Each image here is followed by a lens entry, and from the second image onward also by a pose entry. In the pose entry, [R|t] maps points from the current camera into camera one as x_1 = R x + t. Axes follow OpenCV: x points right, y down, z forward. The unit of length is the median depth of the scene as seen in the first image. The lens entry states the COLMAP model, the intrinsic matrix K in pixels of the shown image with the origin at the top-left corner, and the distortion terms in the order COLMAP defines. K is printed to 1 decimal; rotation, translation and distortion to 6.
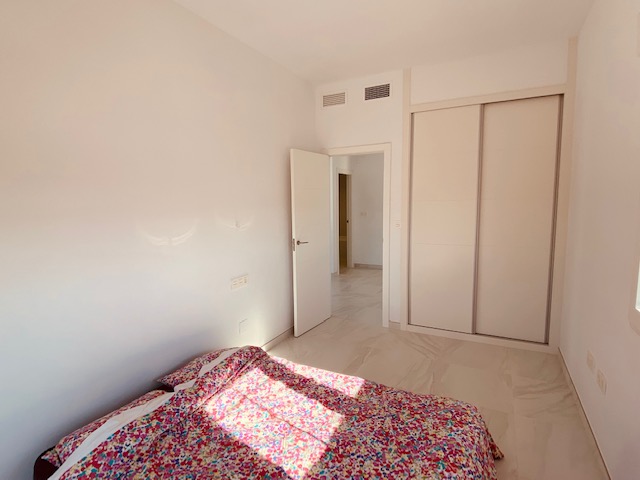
lens RADIAL K [[338.7, 0, 320.1], [0, 338.7, 240.1], [0, 0, 1]] dist [-0.005085, -0.007623]
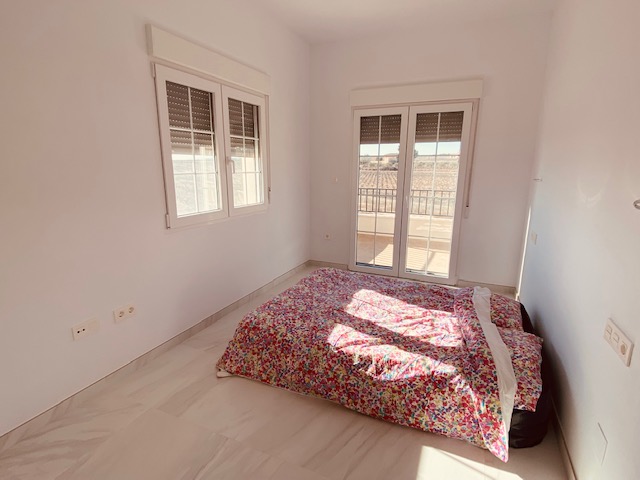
lens RADIAL K [[338.7, 0, 317.3], [0, 338.7, 240.5], [0, 0, 1]] dist [-0.005085, -0.007623]
pose [[-0.998815, 0.023294, -0.042733, 0.221725], [0.008070, 0.945137, 0.326575, -0.199840], [0.047996, 0.325843, -0.944205, 2.076669]]
